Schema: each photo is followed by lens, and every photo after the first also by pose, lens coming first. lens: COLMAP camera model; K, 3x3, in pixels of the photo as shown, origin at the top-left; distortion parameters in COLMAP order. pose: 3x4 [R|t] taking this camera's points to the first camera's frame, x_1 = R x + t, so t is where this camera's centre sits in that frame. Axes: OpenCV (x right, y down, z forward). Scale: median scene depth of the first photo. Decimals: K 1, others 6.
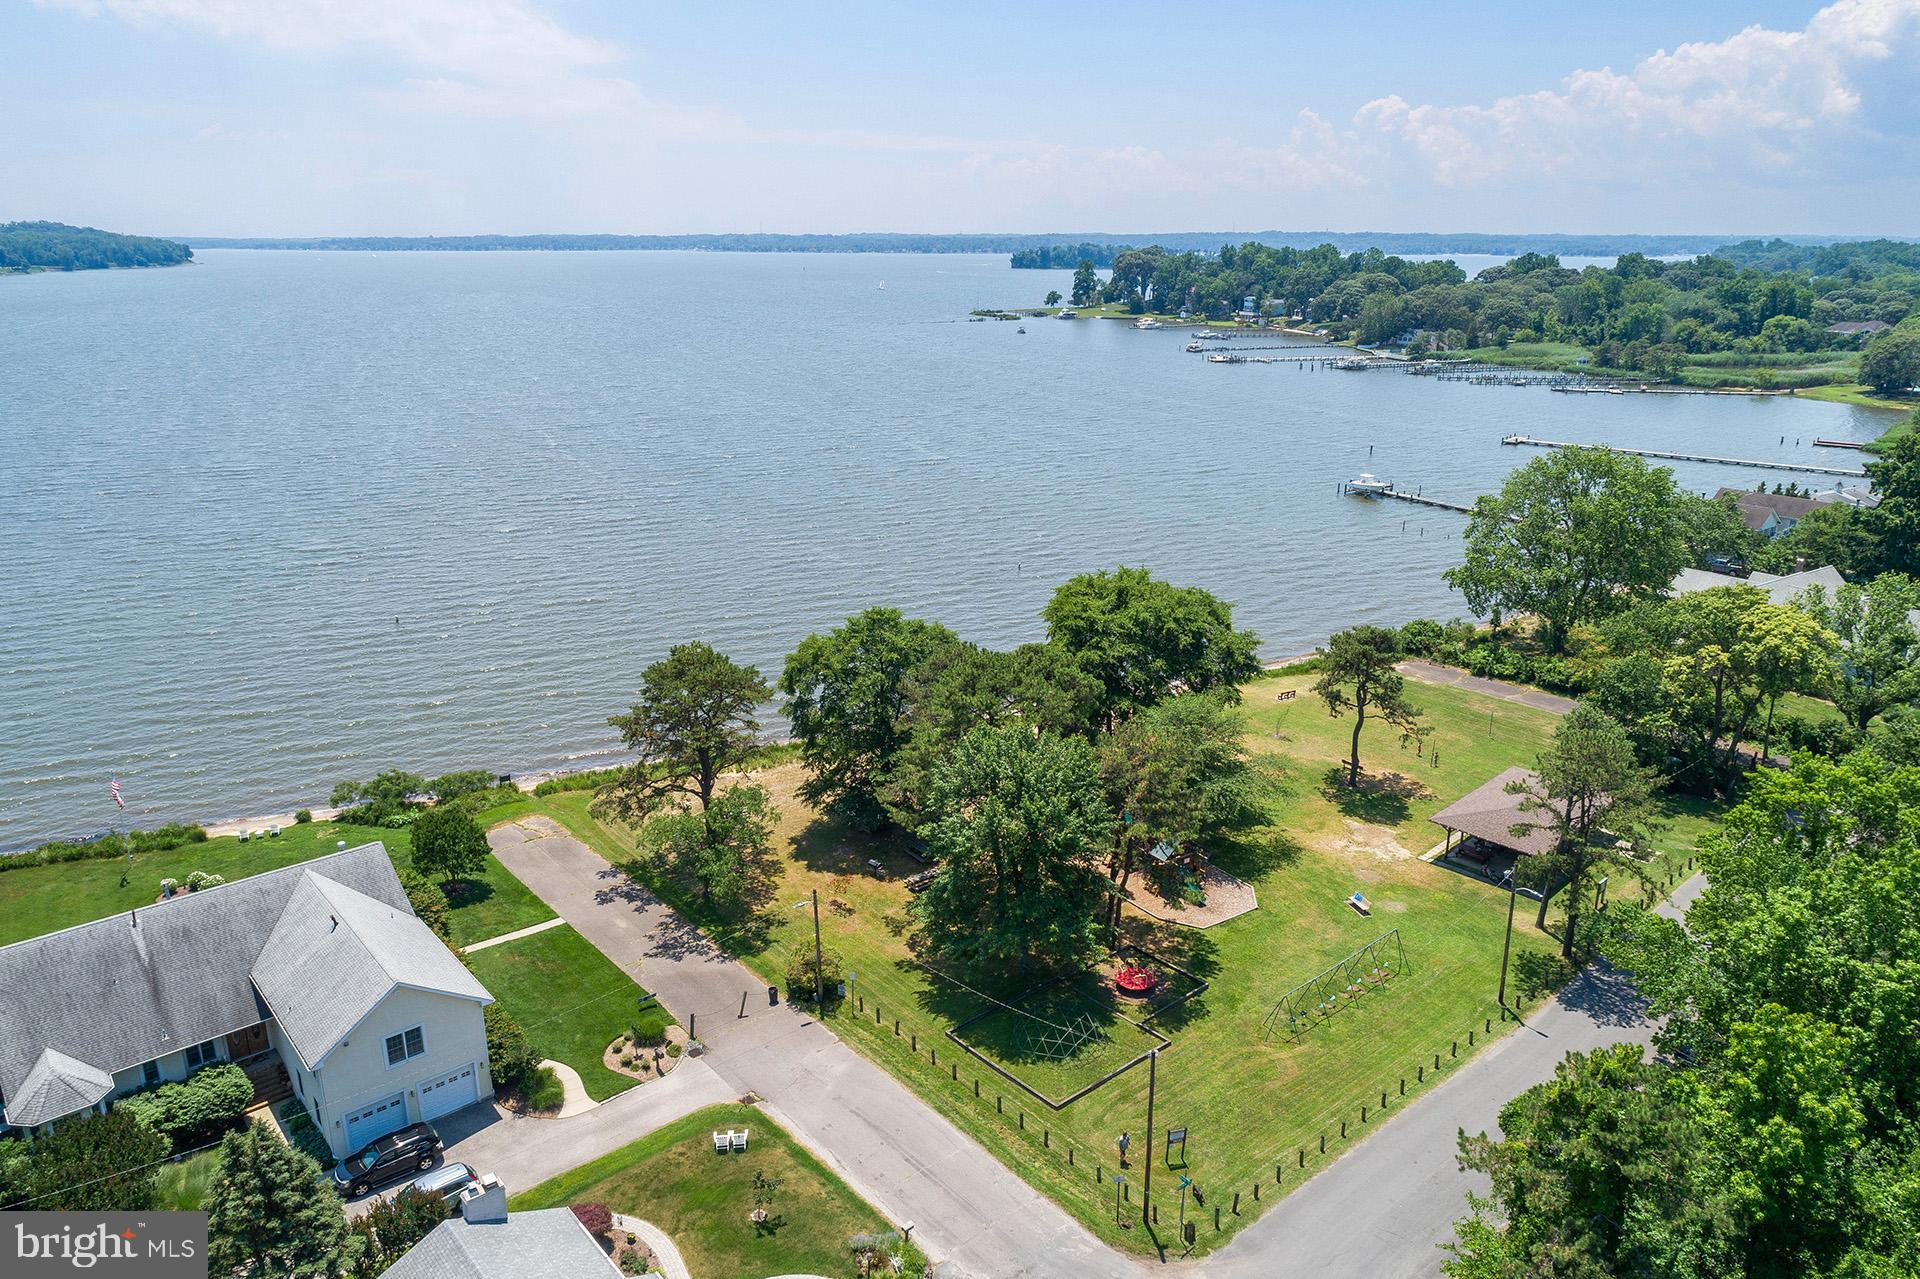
lens RADIAL K [[1296.2, 0, 955.4], [0, 1296.2, 637.4], [0, 0, 1]] dist [-0.001590, 0.006085]
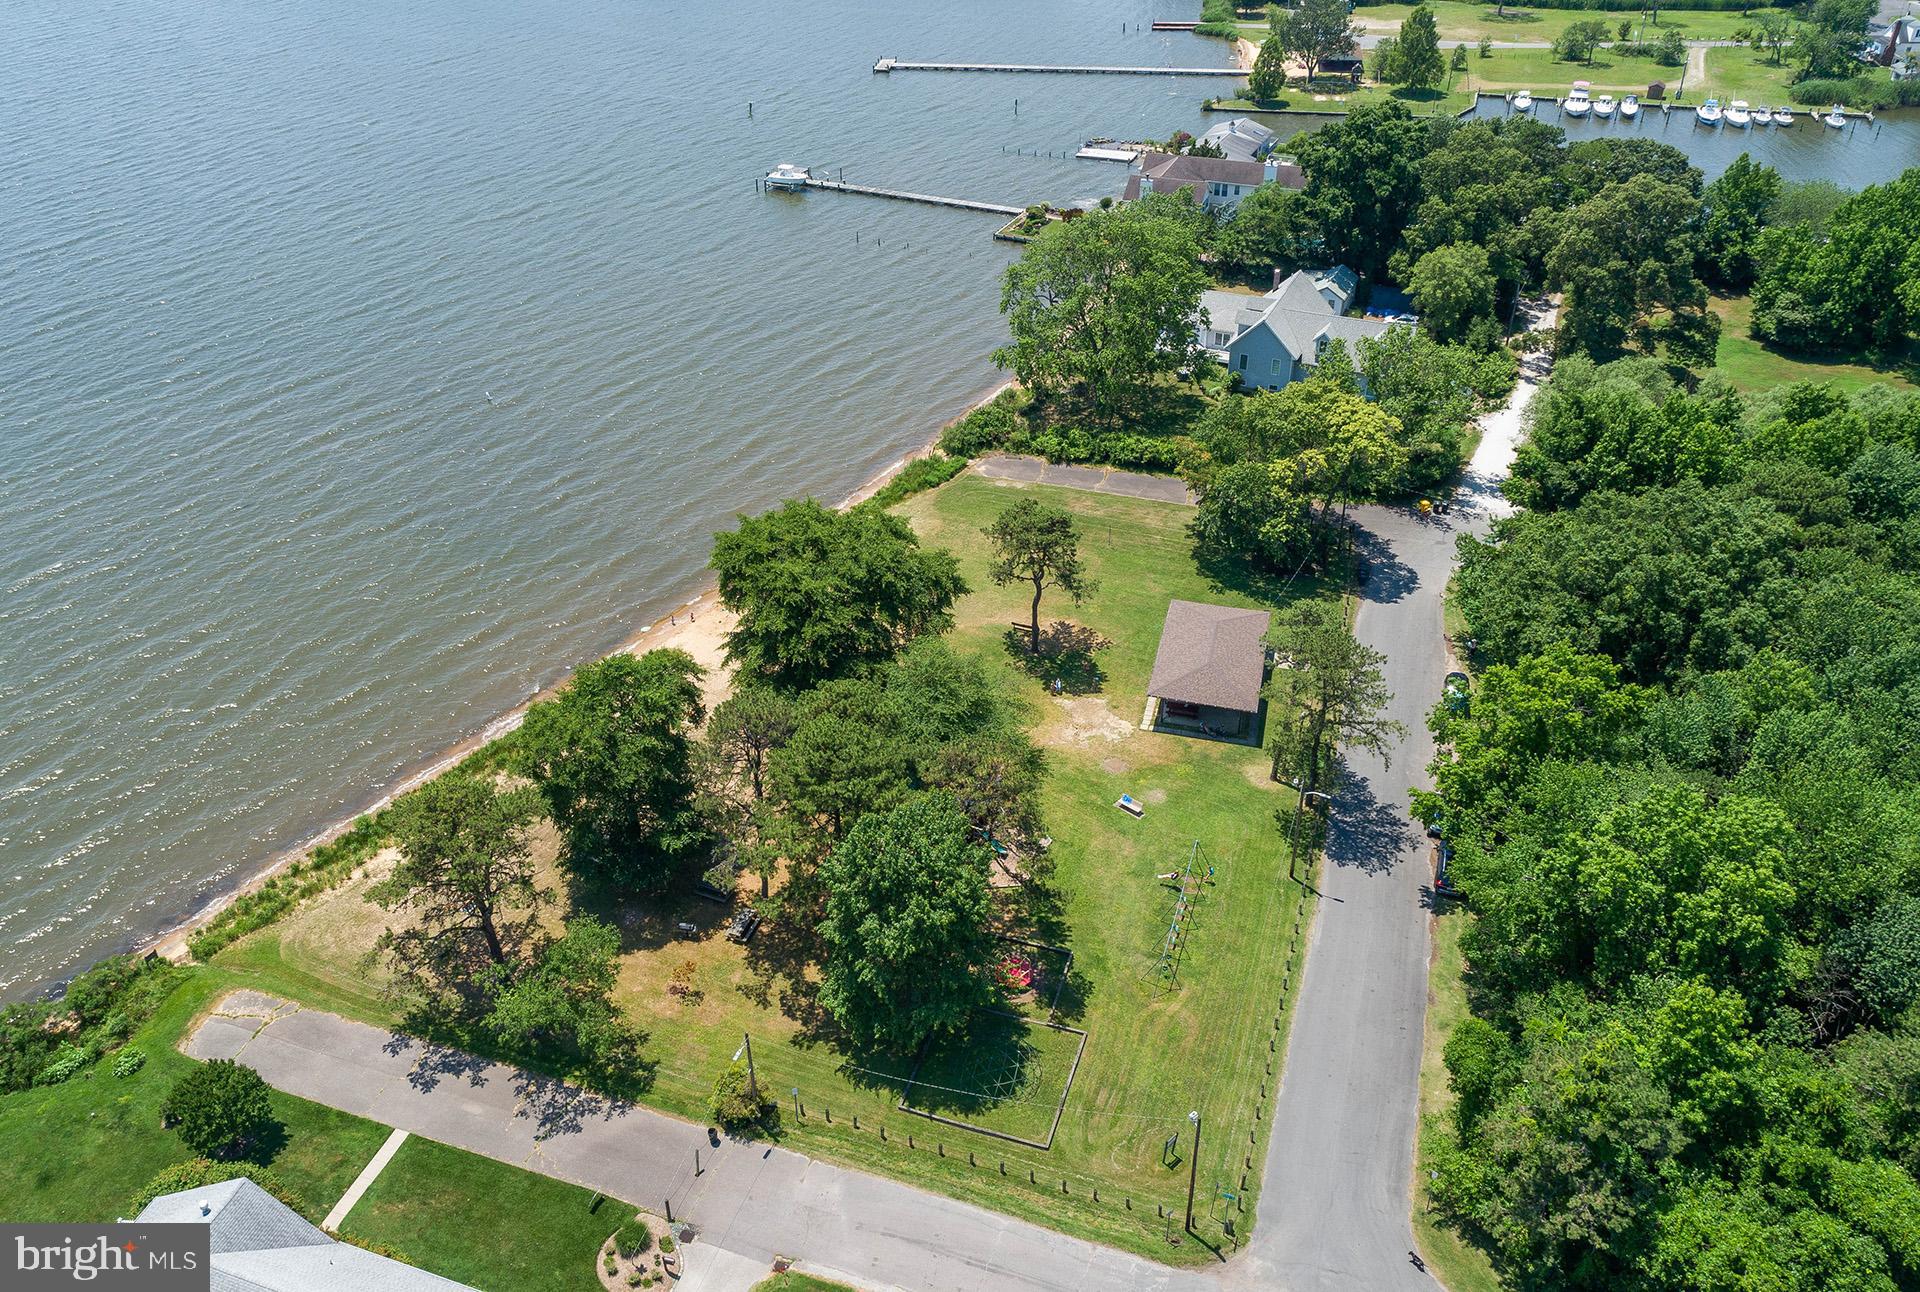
lens RADIAL K [[1469.1, 0, 960.0], [0, 1469.1, 646.0], [0, 0, 1]] dist [0.002999, 0.008177]
pose [[0.876019, -0.278999, 0.393384, -0.253259], [0.175830, 0.944301, 0.278173, -0.280726], [-0.449083, -0.174516, 0.876281, 0.015028]]
